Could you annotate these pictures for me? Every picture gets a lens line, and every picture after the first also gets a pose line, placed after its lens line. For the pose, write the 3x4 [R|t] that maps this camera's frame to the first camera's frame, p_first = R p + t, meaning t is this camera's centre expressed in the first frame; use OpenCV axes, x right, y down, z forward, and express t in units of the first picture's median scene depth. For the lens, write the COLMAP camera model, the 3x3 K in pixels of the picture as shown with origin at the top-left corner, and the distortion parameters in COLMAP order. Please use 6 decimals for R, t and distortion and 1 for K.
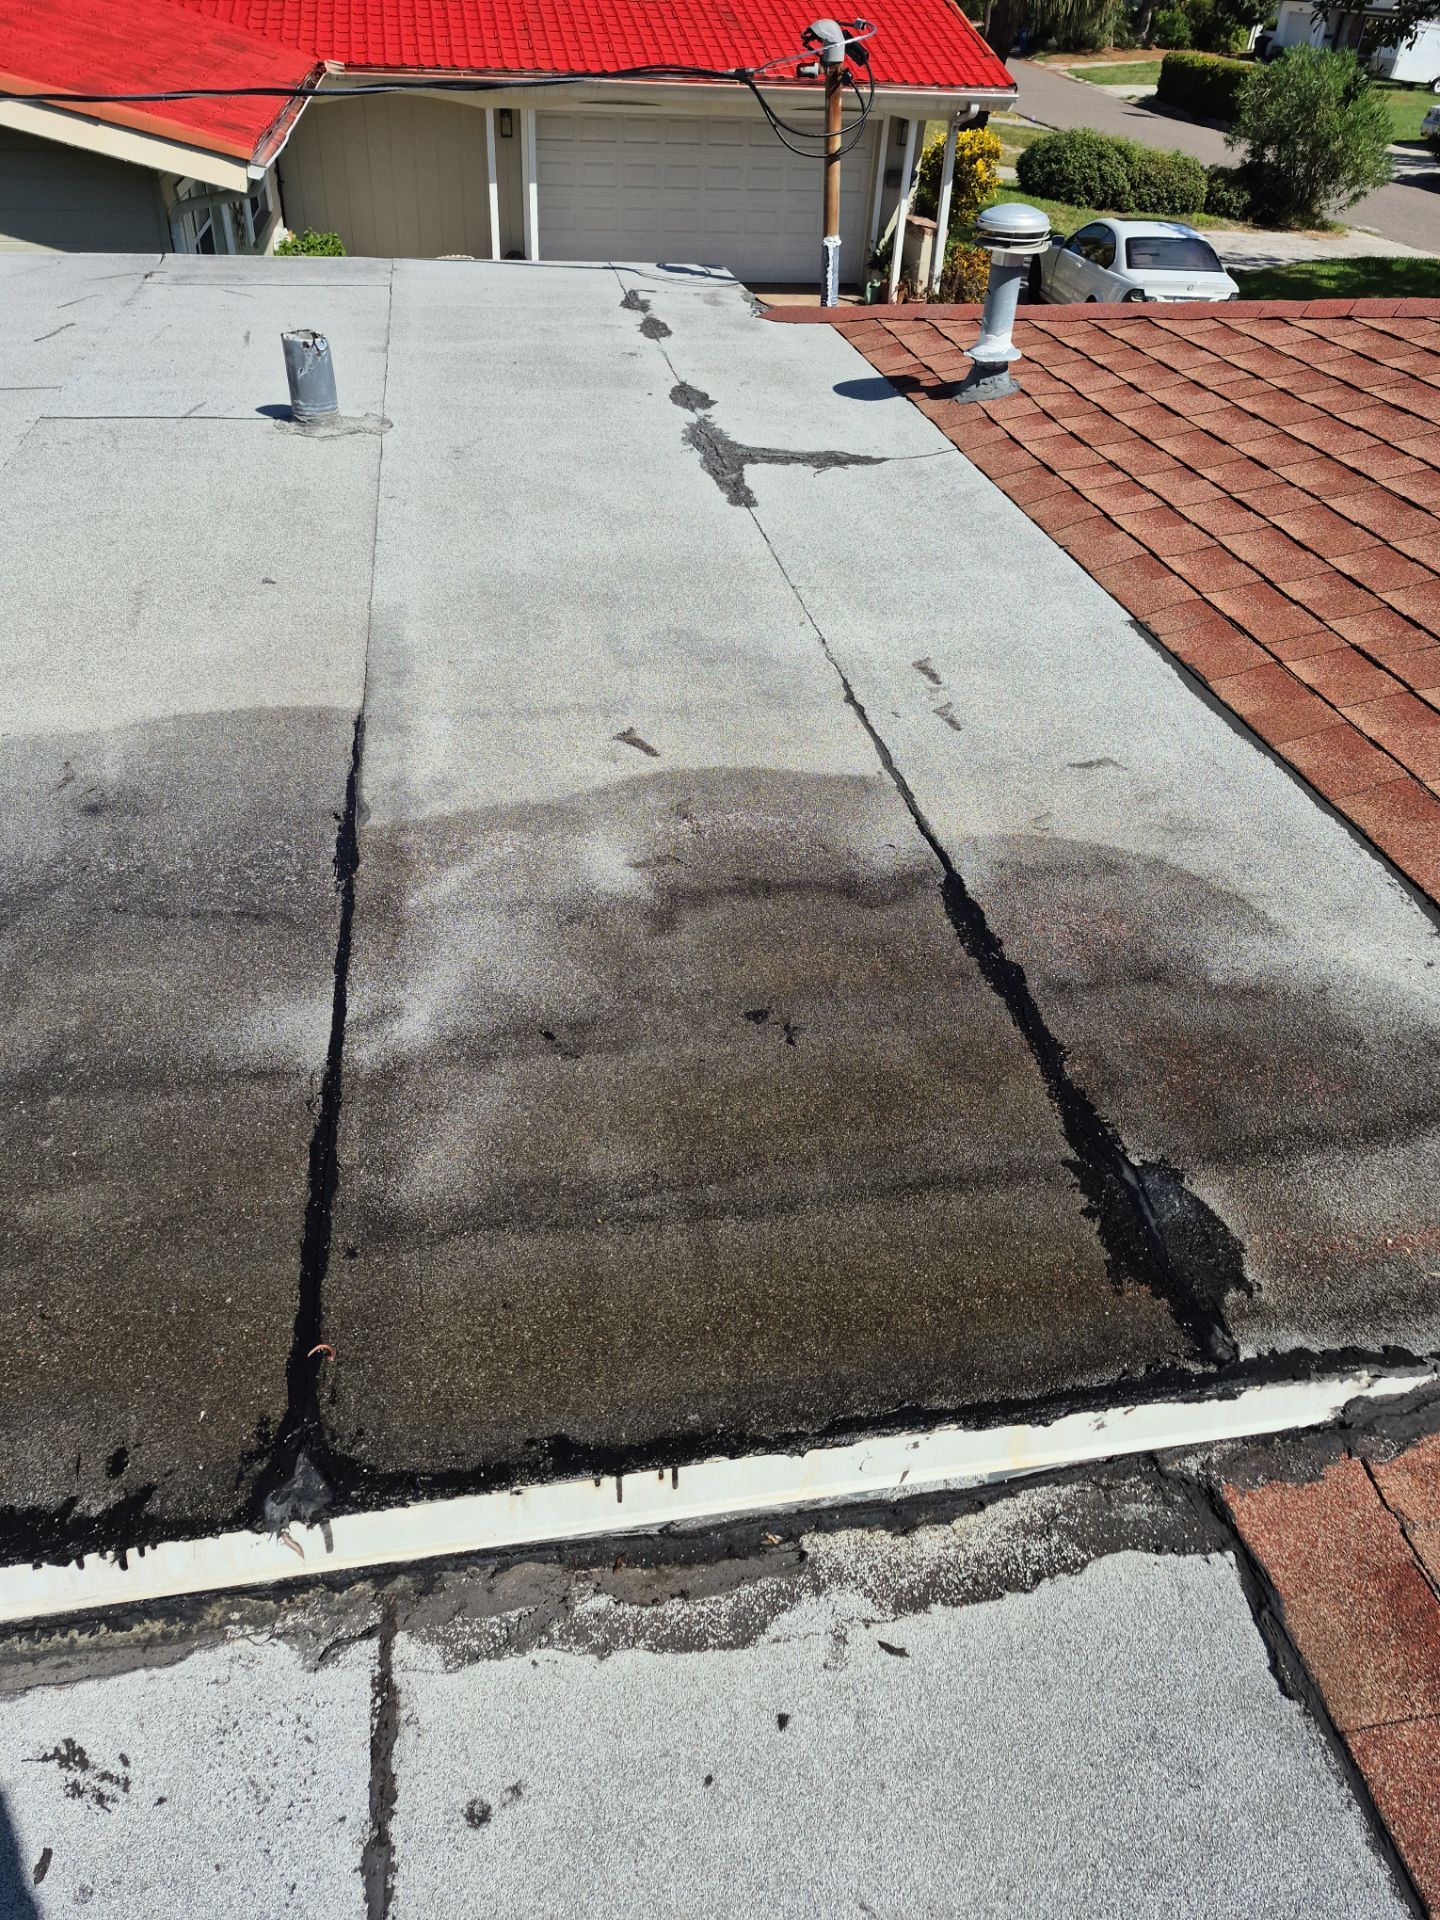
lens RADIAL K [[1348.3, 0, 720.0], [0, 1348.3, 960.0], [0, 0, 1]] dist [0.099219, -0.123023]
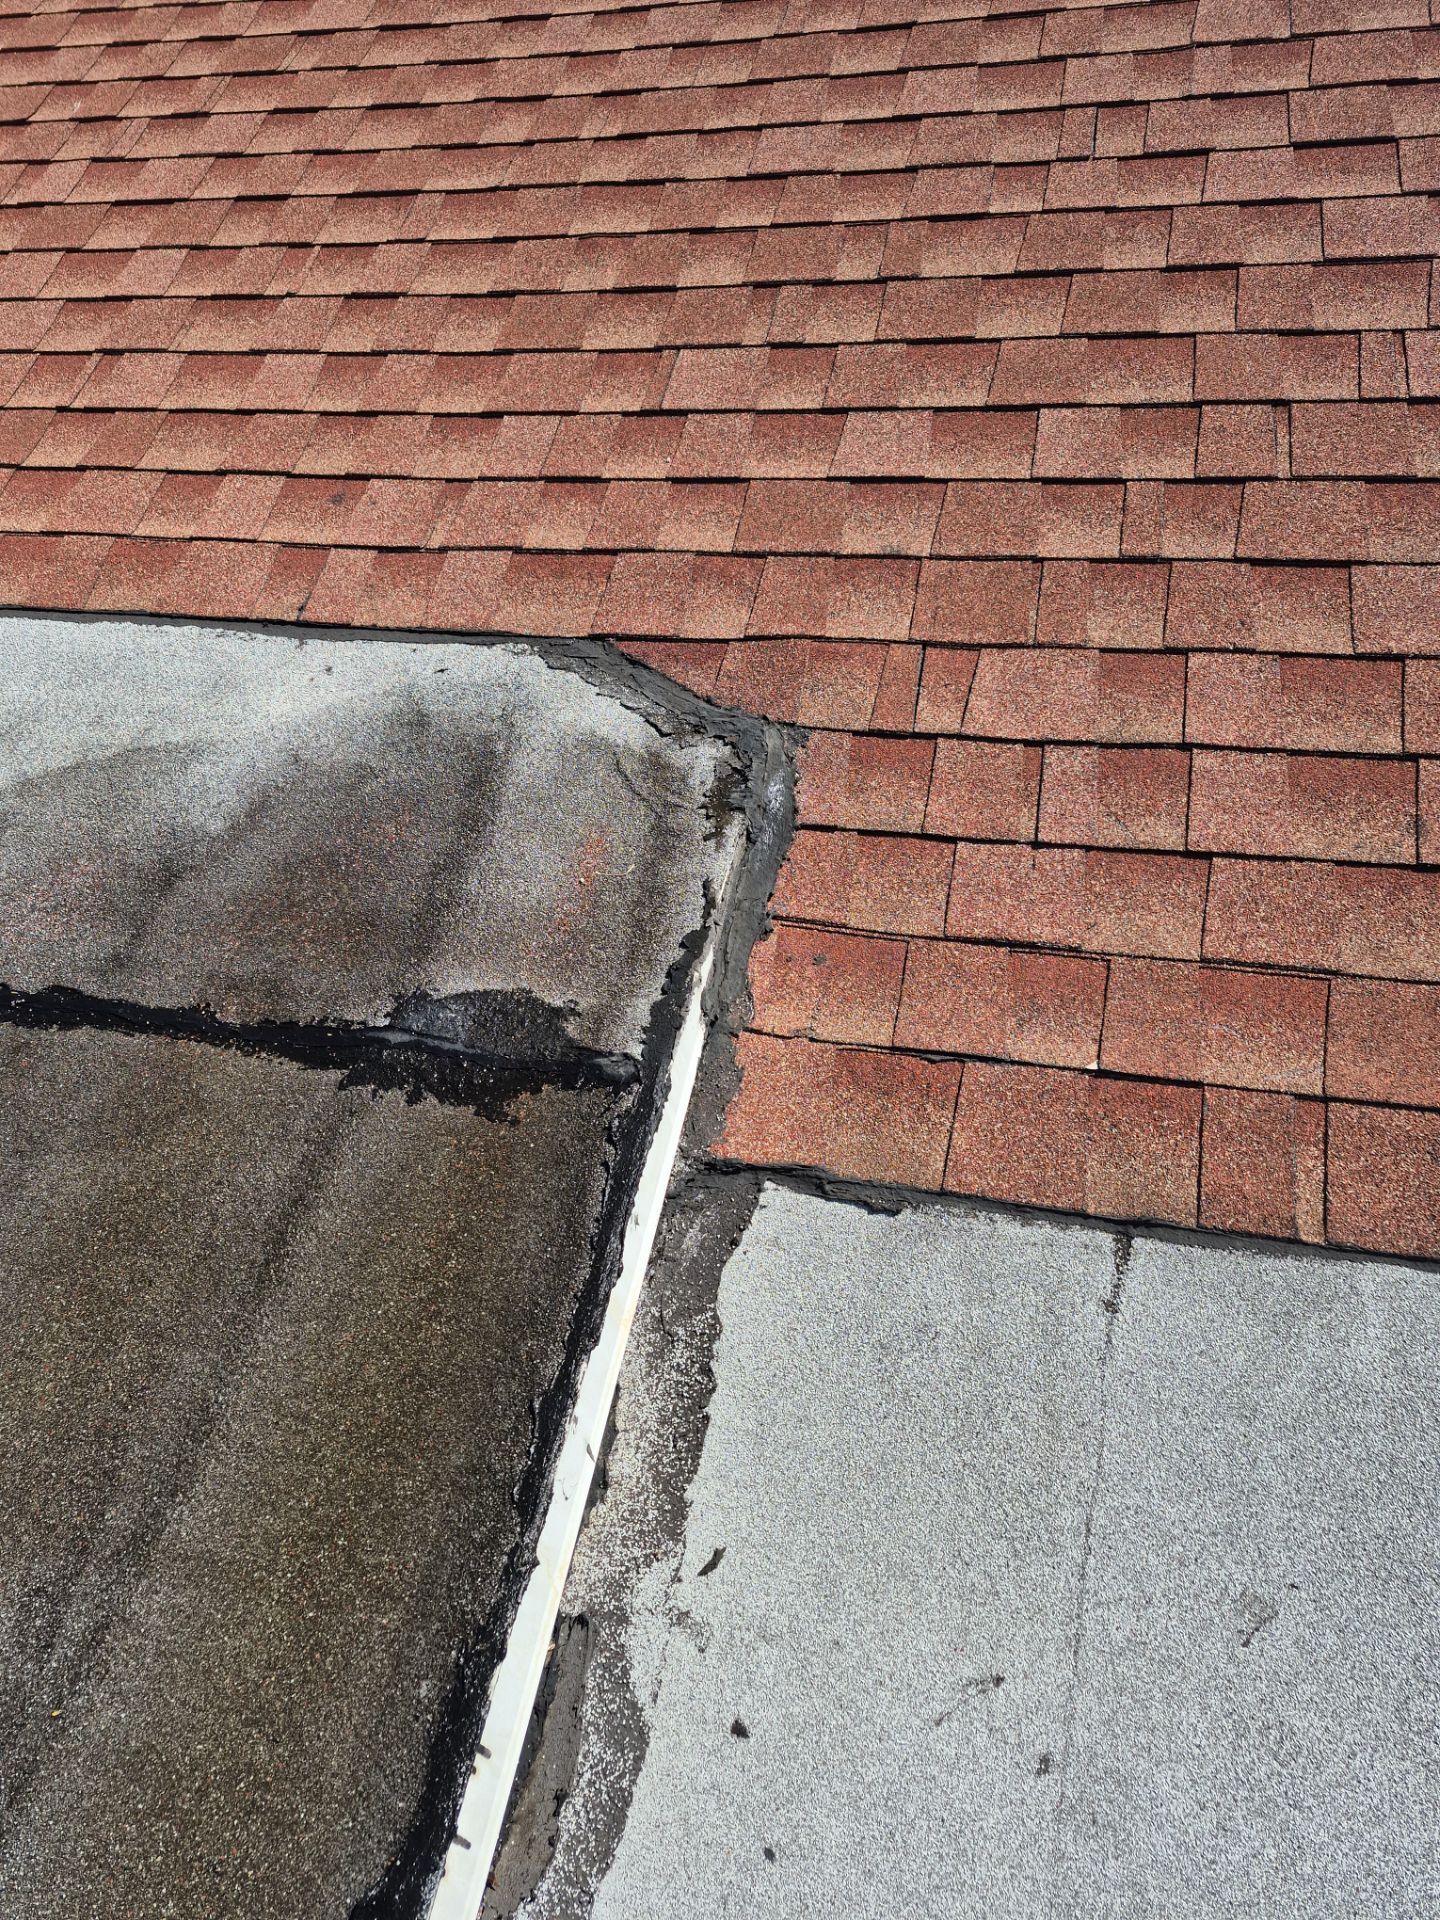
lens RADIAL K [[1369.0, 0, 728.0], [0, 1369.0, 894.4], [0, 0, 1]] dist [0.088029, -0.106612]
pose [[0.370466, -0.708611, 0.600521, -0.101267], [0.638607, 0.663792, 0.389309, -0.127872], [-0.674489, 0.239271, 0.698437, 0.244826]]
